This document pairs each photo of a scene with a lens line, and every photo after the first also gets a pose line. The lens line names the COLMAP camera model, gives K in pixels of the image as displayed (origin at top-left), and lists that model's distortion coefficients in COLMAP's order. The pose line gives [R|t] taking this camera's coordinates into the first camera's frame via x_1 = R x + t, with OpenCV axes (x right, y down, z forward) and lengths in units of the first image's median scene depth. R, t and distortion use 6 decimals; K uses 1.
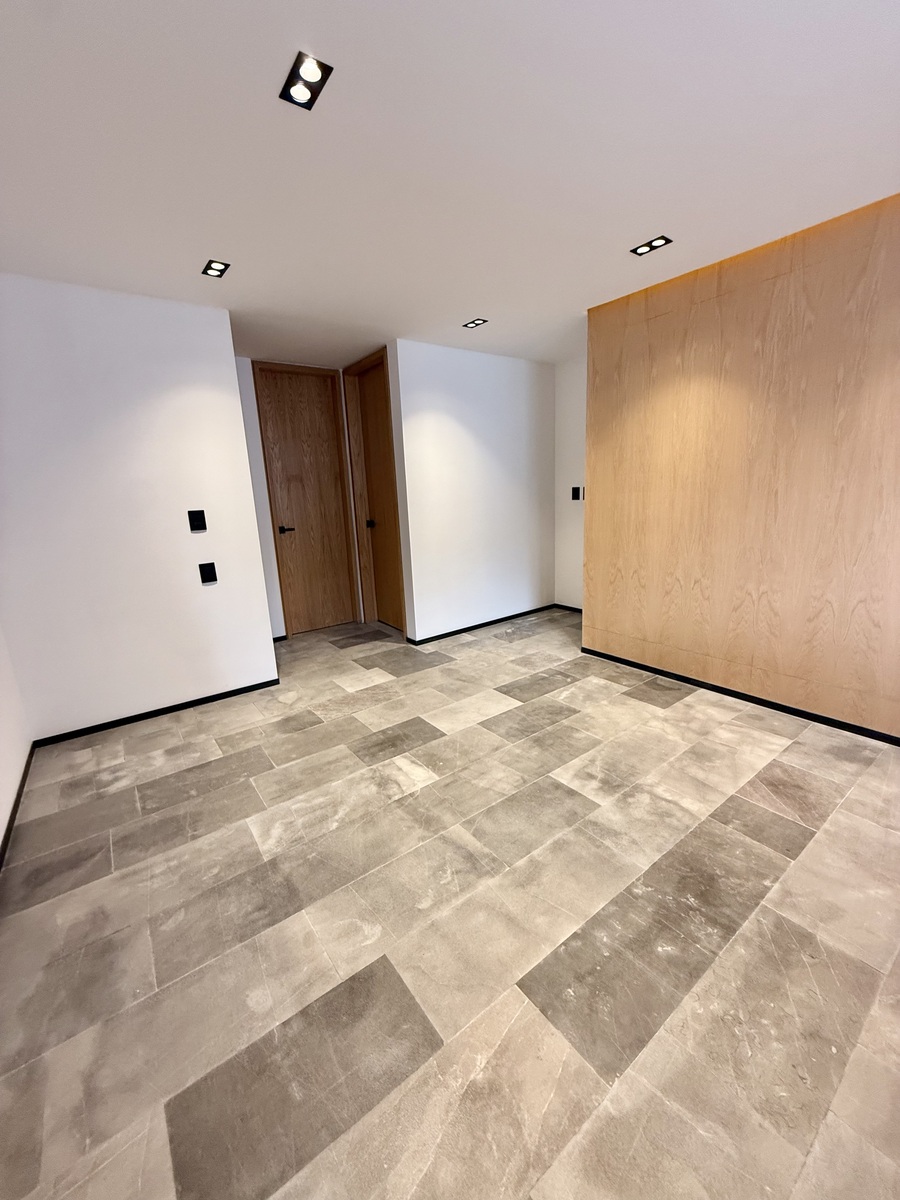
lens RADIAL K [[477.9, 0, 449.6], [0, 477.9, 599.0], [0, 0, 1]] dist [0.000481, 0.000320]
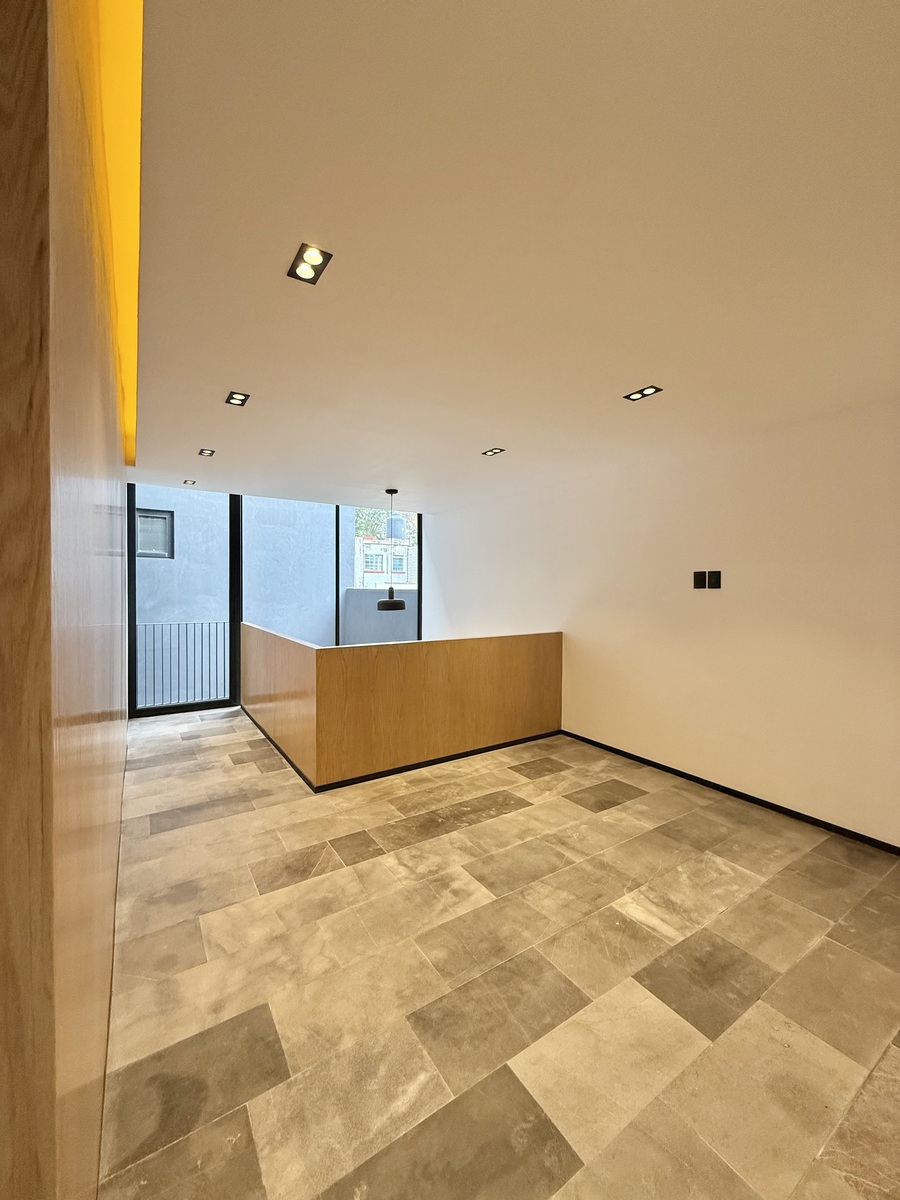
lens RADIAL K [[477.9, 0, 450.3], [0, 477.9, 597.8], [0, 0, 1]] dist [0.000481, 0.000320]
pose [[-0.997411, 0.038486, 0.060750, 0.240892], [0.052223, 0.968389, 0.243917, -0.518452], [-0.049442, 0.246458, -0.967892, 1.983193]]
